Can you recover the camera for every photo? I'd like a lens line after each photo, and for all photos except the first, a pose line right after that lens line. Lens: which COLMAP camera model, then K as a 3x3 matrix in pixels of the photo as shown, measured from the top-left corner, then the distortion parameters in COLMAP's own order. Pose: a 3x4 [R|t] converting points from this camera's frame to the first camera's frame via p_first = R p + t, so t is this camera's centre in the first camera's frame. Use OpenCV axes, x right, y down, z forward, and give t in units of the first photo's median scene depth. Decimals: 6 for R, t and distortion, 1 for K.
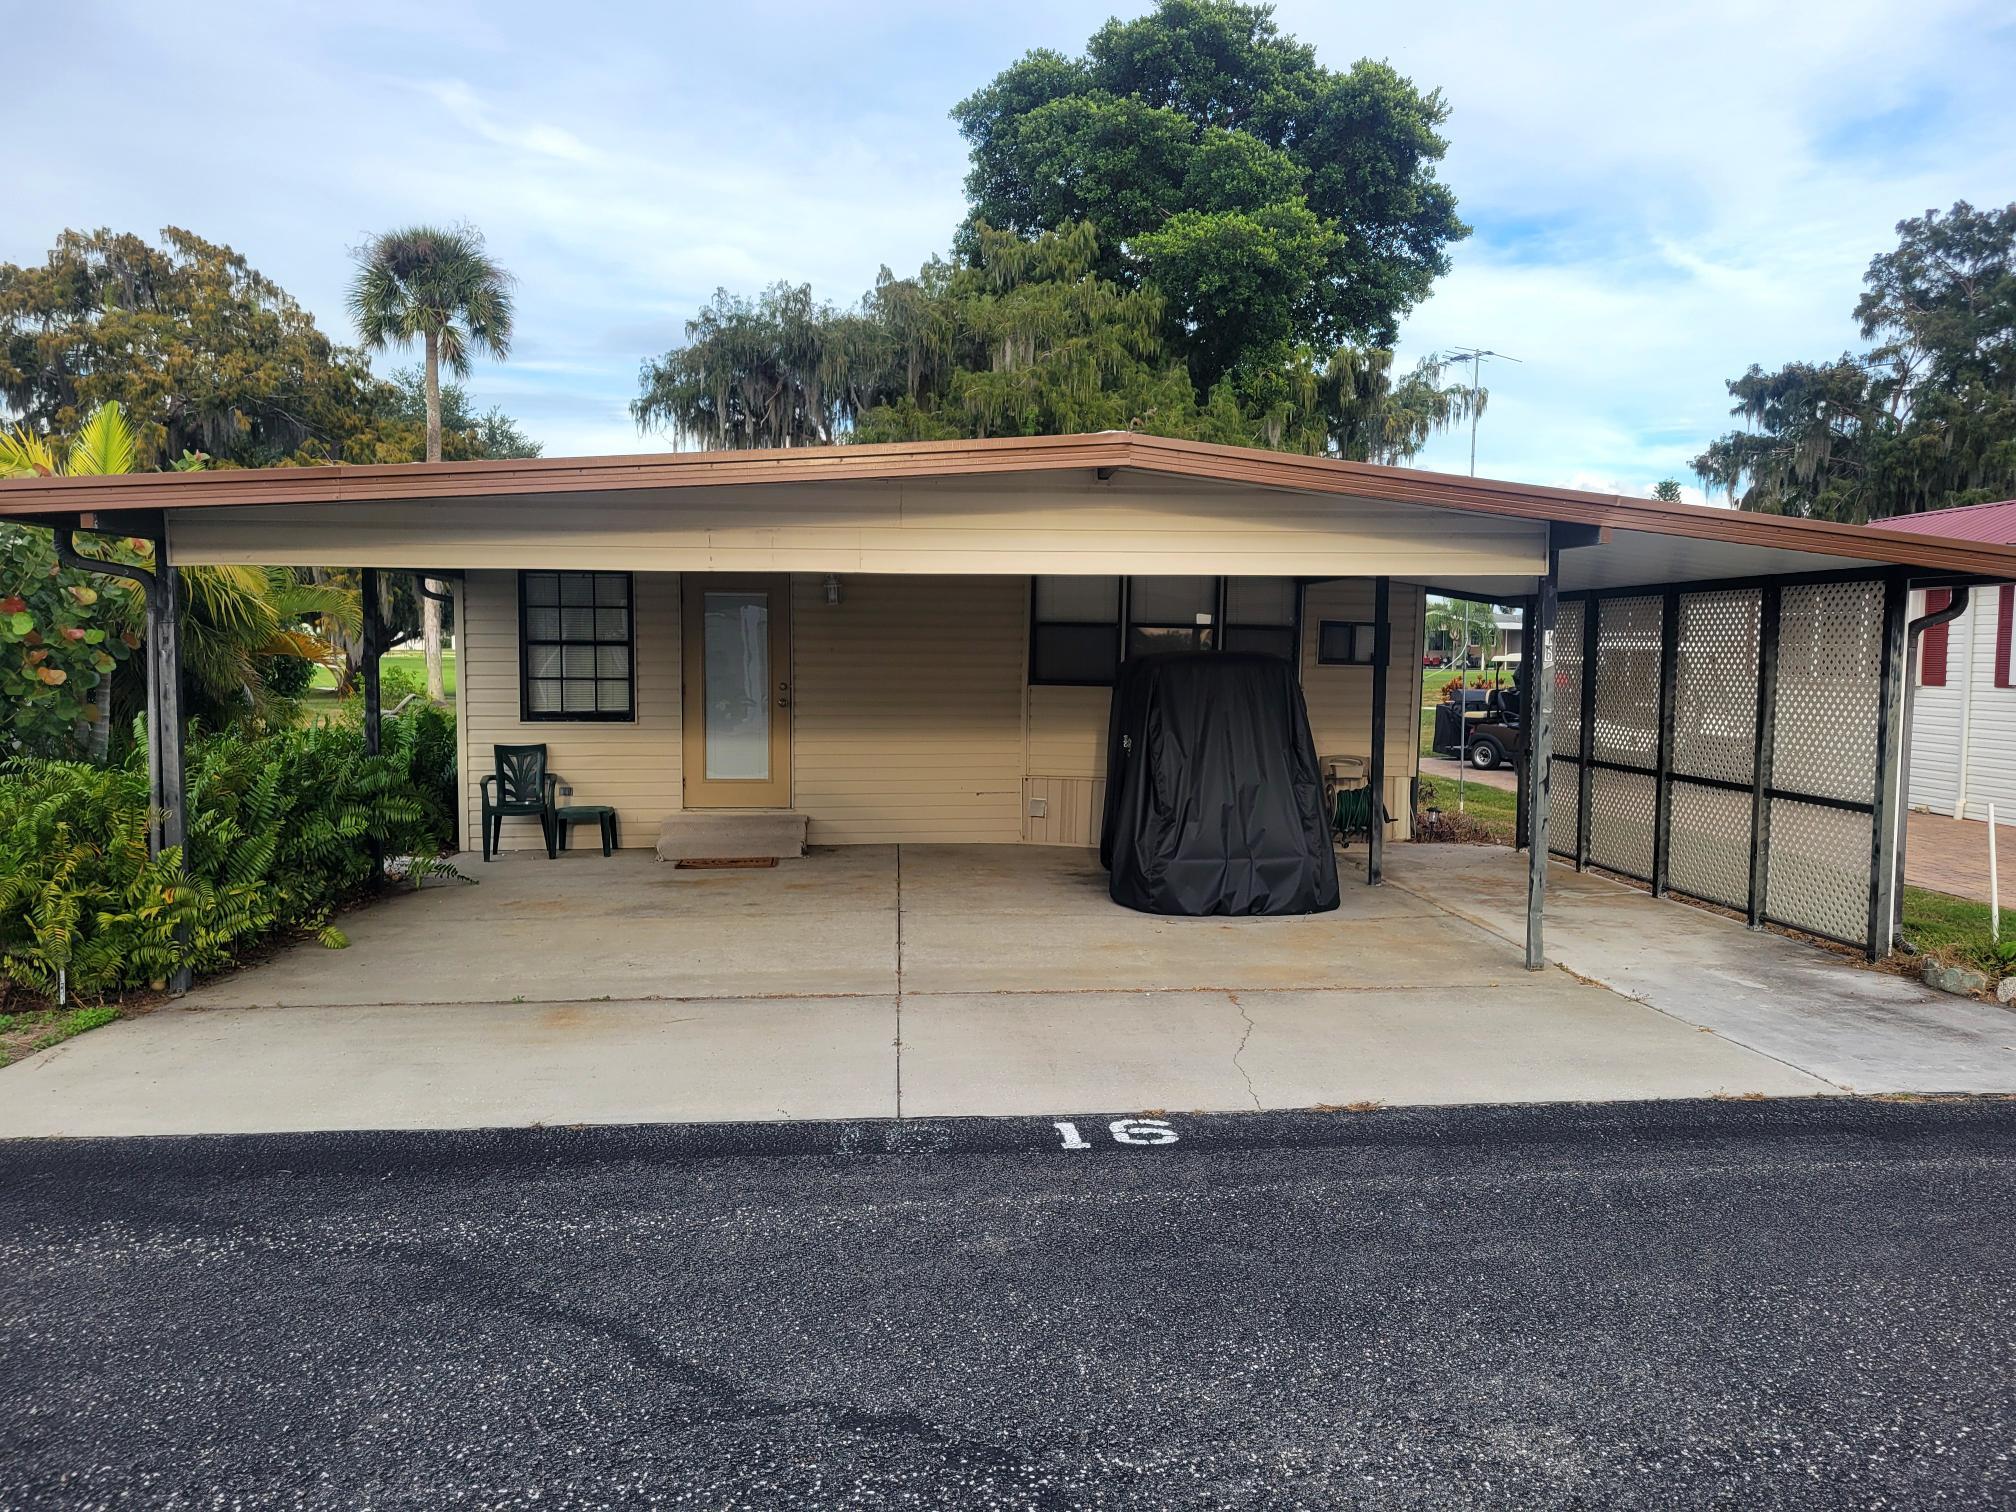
lens RADIAL K [[1519.0, 0, 1010.2], [0, 1519.0, 762.1], [0, 0, 1]] dist [0.029961, -0.001986]
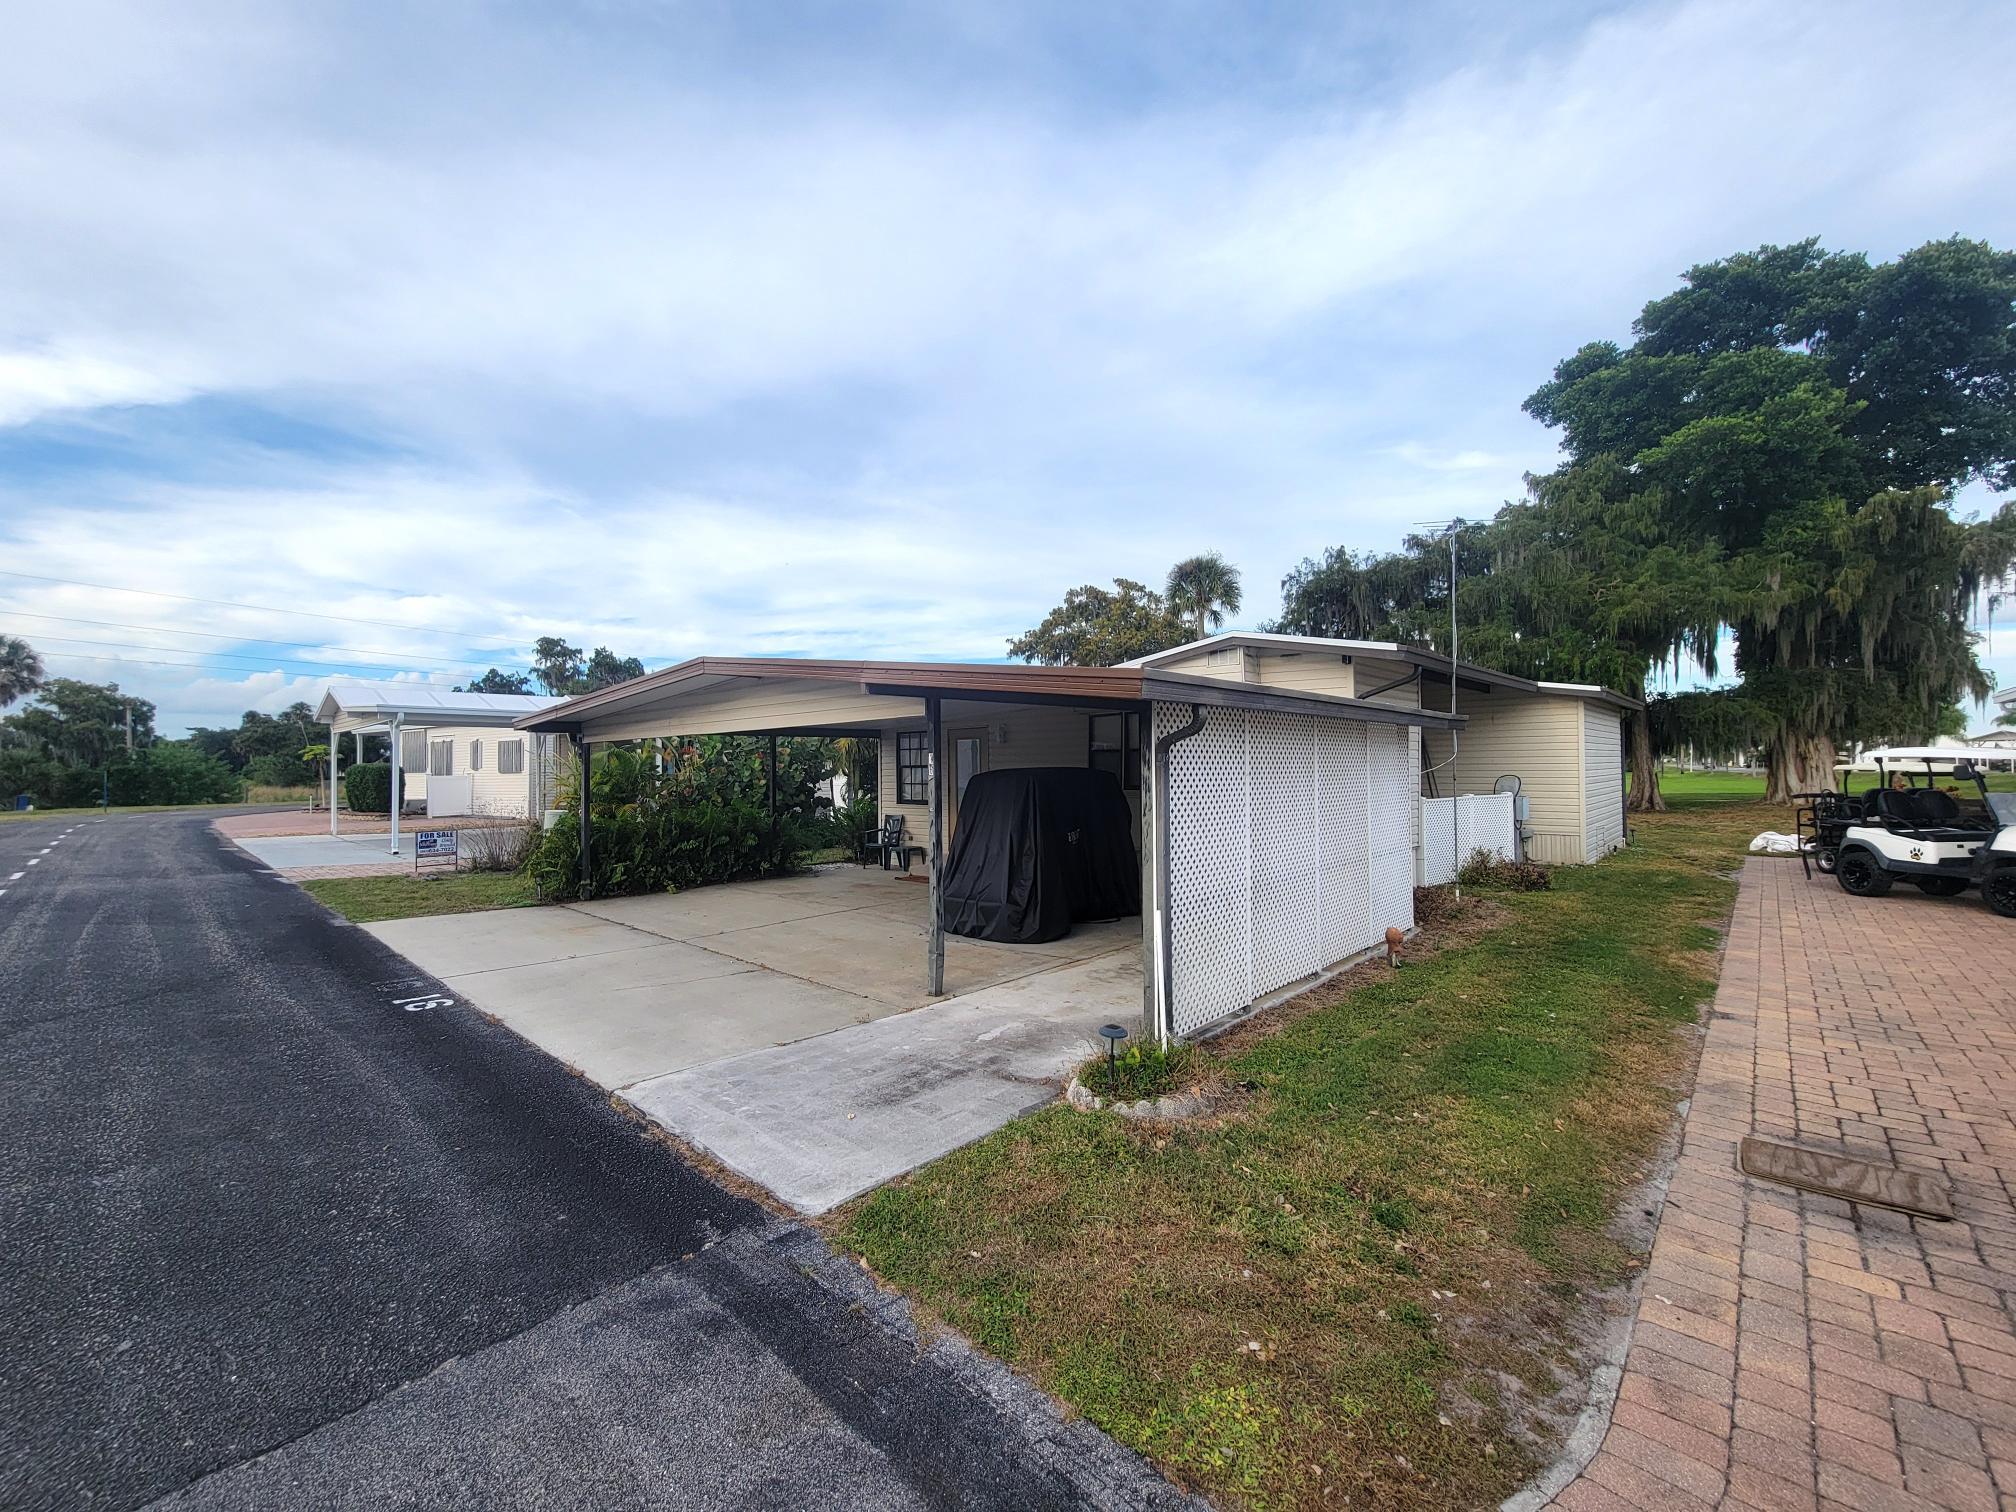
lens RADIAL K [[818.2, 0, 1008.0], [0, 818.2, 749.8], [0, 0, 1]] dist [-0.002173, -0.000517]
pose [[0.669595, -0.027280, -0.742226, 0.233172], [-0.042779, 0.996250, -0.075209, -0.008519], [0.741494, 0.082111, 0.665917, 0.130742]]
